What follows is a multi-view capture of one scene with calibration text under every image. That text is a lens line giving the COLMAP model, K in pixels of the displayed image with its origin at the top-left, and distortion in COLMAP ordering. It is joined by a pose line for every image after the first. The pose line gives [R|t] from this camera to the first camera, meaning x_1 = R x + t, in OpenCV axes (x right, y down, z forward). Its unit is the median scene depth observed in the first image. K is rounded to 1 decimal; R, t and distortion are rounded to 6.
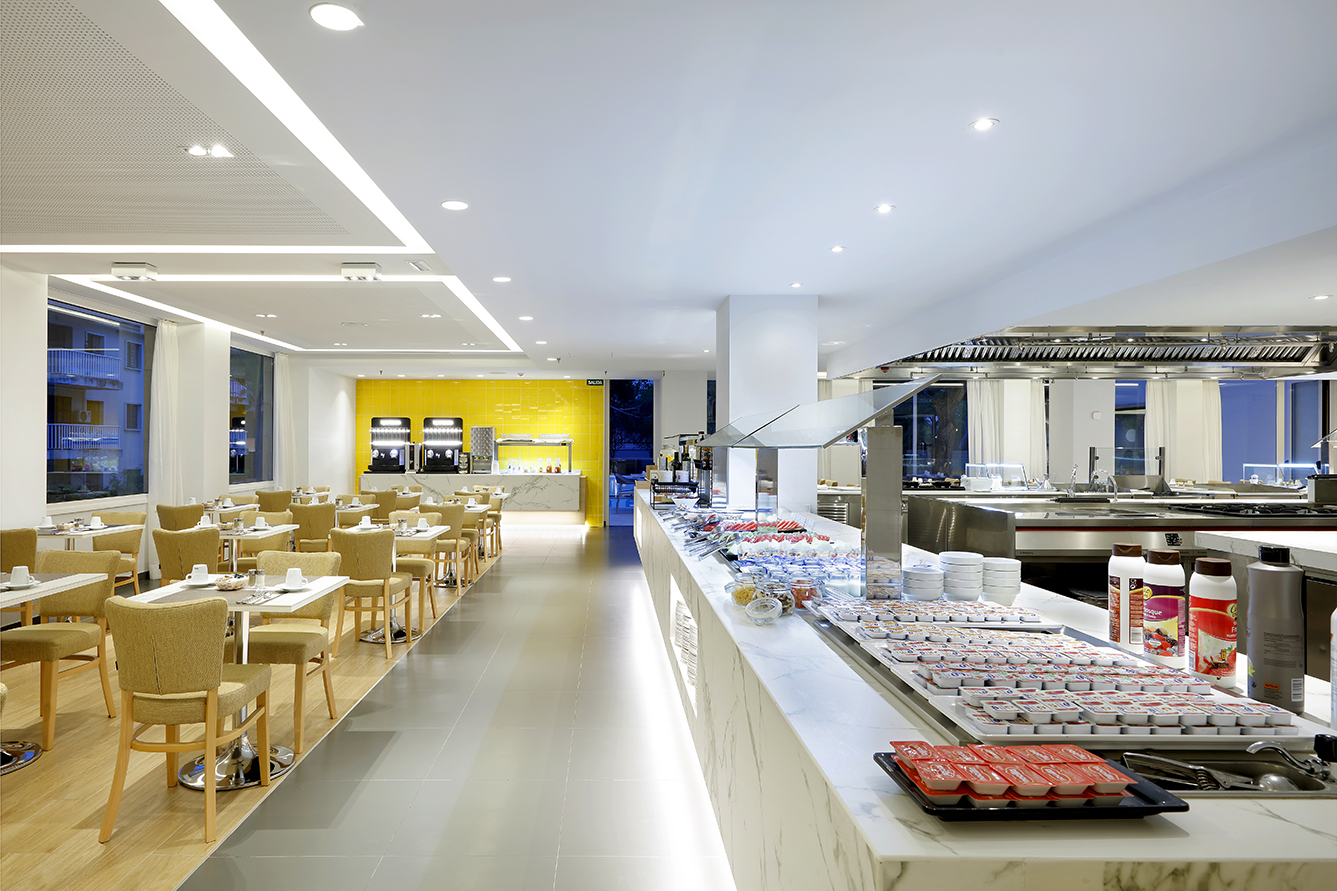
lens RADIAL K [[751.1, 0, 668.5], [0, 751.1, 445.5], [0, 0, 1]] dist [-0.002977, -0.000512]
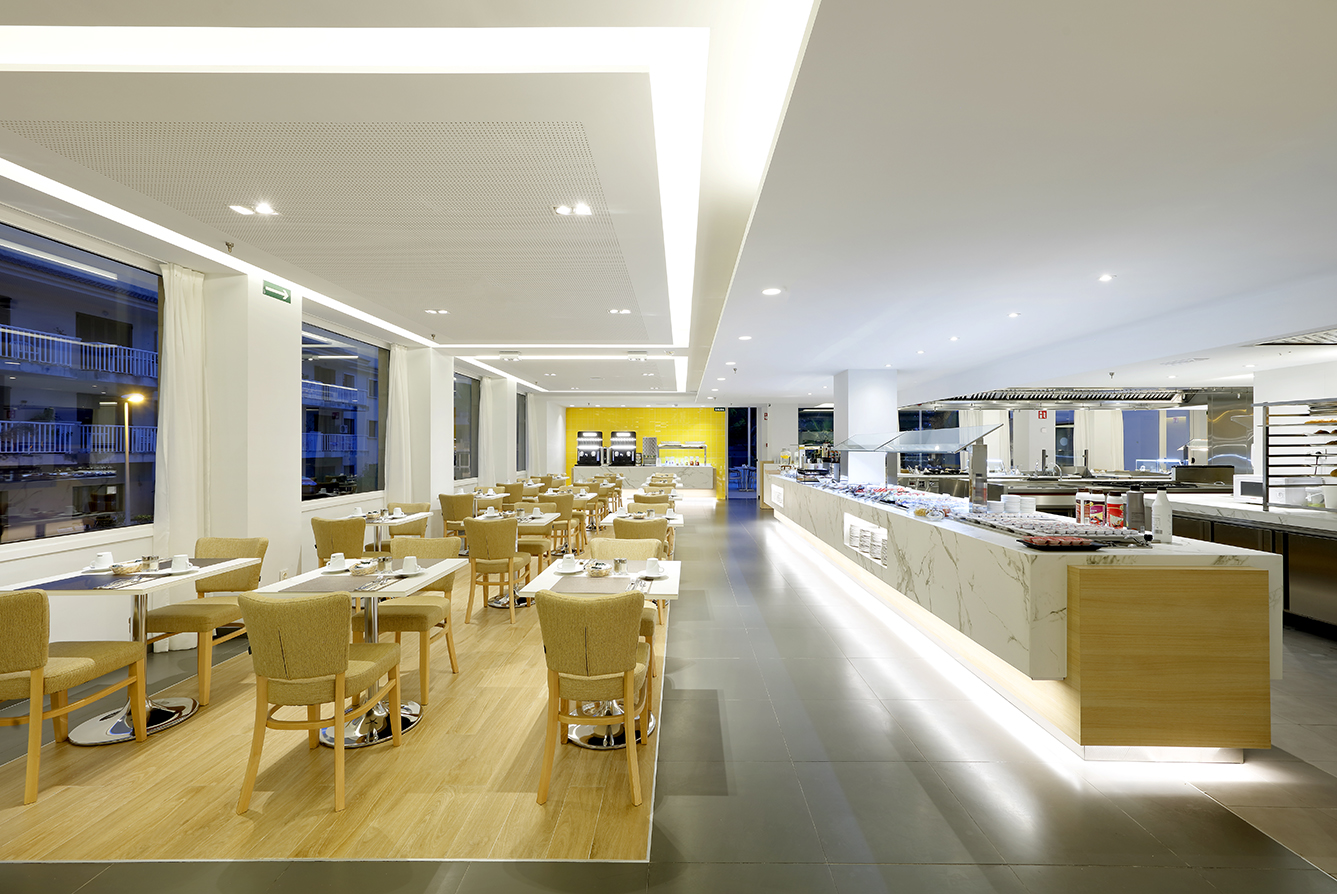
lens RADIAL K [[562.2, 0, 668.5], [0, 562.2, 447.0], [0, 0, 1]] dist [0.002557, 0.000484]
pose [[0.998912, -0.001956, -0.046602, -0.228662], [0.002008, 0.999997, 0.001078, -0.007421], [0.046600, -0.001170, 0.998913, -0.320243]]
